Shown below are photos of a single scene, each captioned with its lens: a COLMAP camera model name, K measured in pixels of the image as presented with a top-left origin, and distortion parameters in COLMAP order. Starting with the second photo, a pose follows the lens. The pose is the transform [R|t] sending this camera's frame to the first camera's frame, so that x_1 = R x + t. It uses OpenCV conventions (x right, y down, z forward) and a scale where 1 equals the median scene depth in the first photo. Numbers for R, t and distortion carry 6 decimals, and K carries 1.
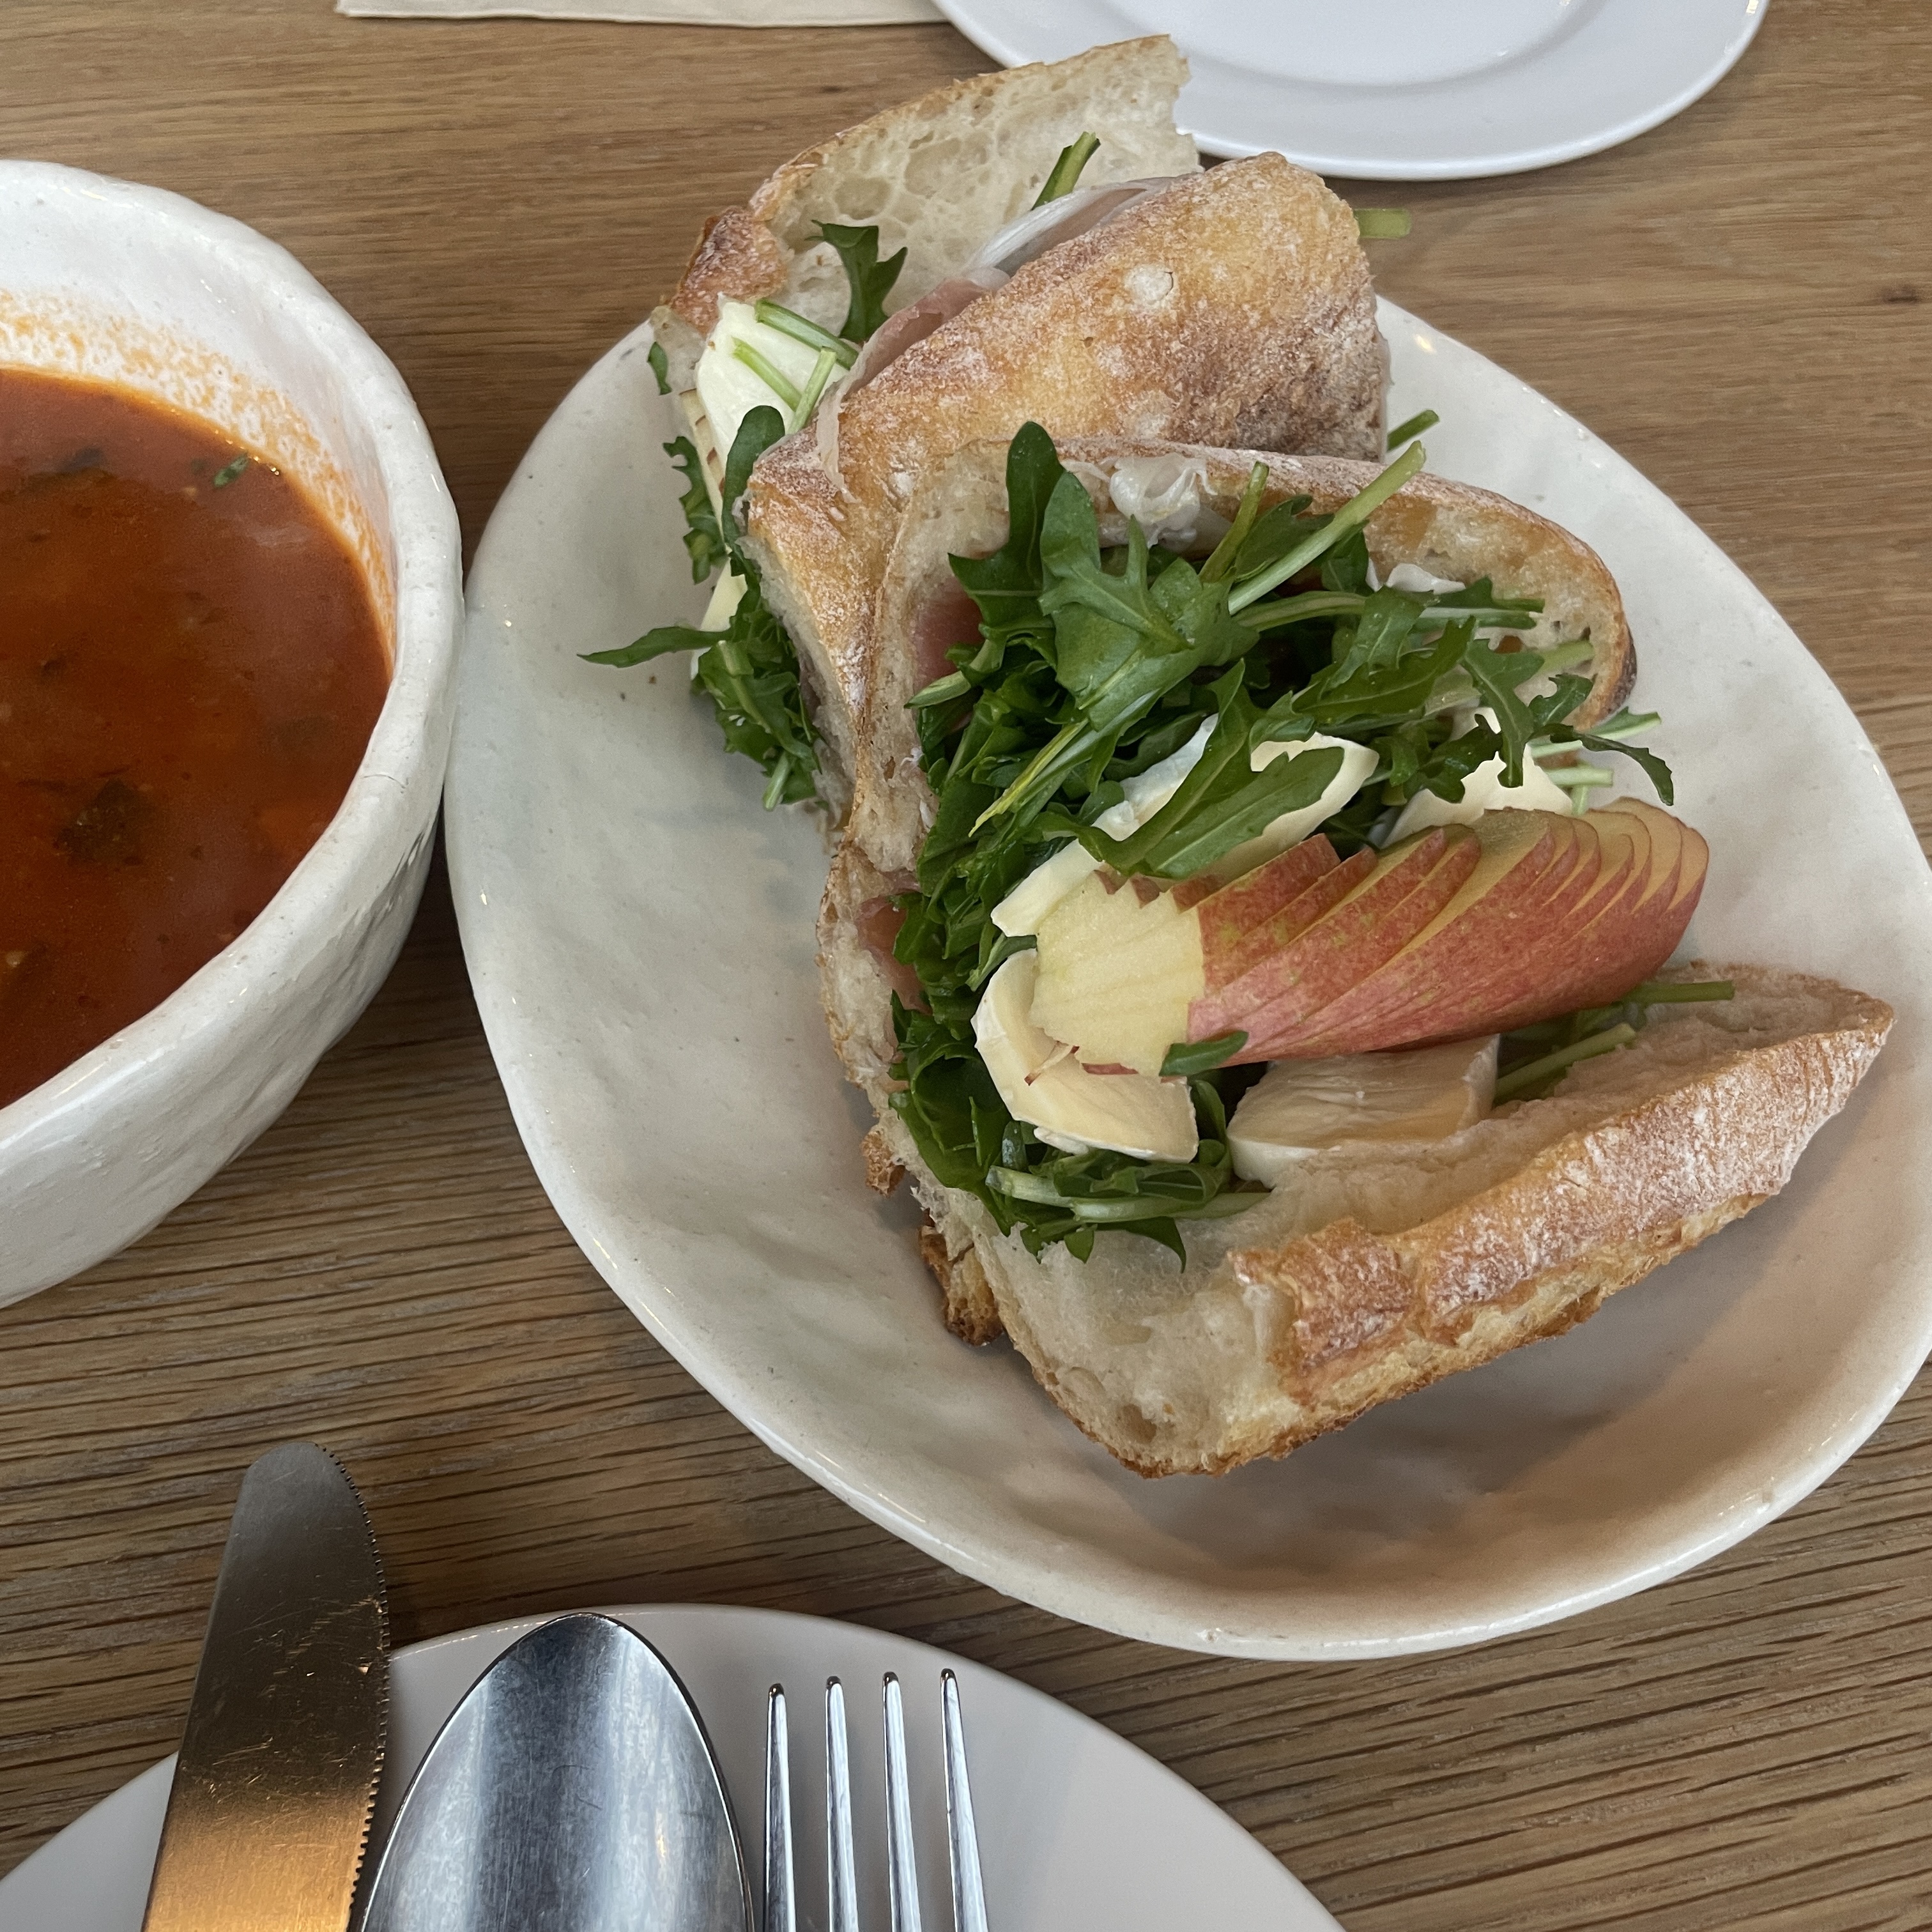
lens RADIAL K [[1944.7, 0, 926.7], [0, 1944.7, 896.4], [0, 0, 1]] dist [0.060032, -0.113323]
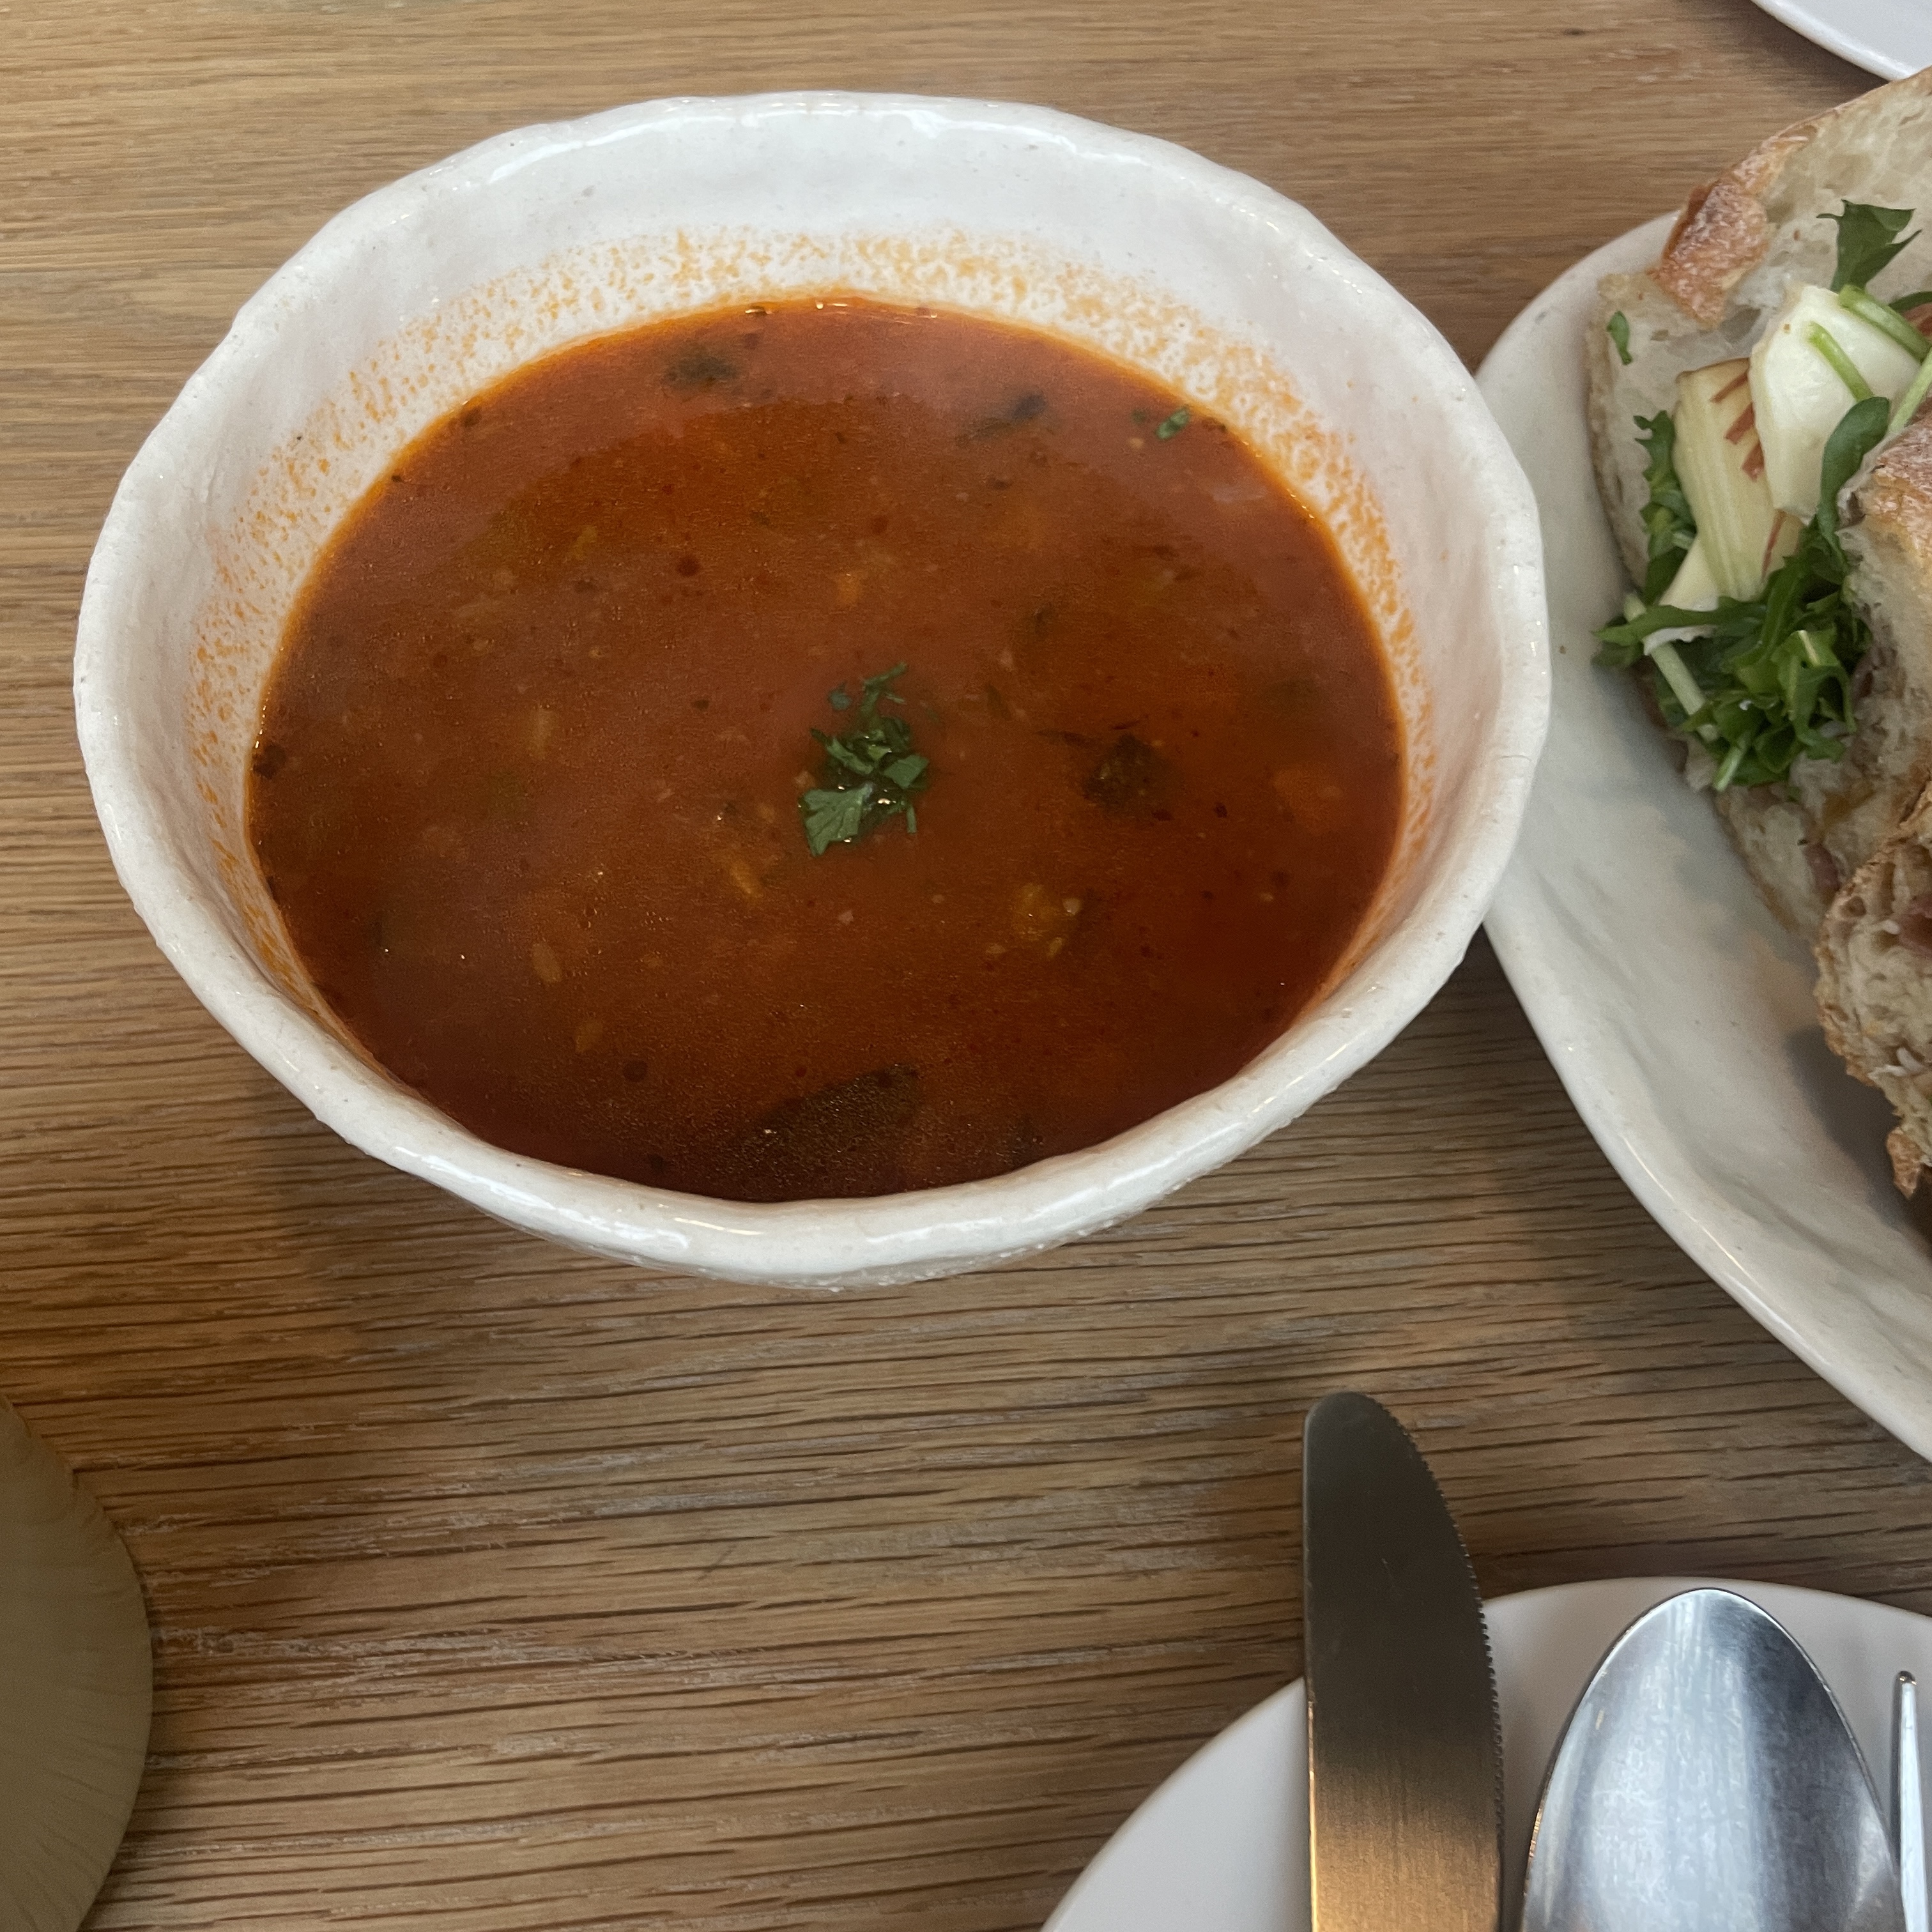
lens RADIAL K [[1944.7, 0, 926.7], [0, 1944.7, 896.4], [0, 0, 1]] dist [0.060032, -0.113323]
pose [[0.996425, 0.062894, -0.056413, -0.446301], [-0.059954, 0.996826, 0.052385, -0.020546], [0.059529, -0.048816, 0.997032, -0.027384]]
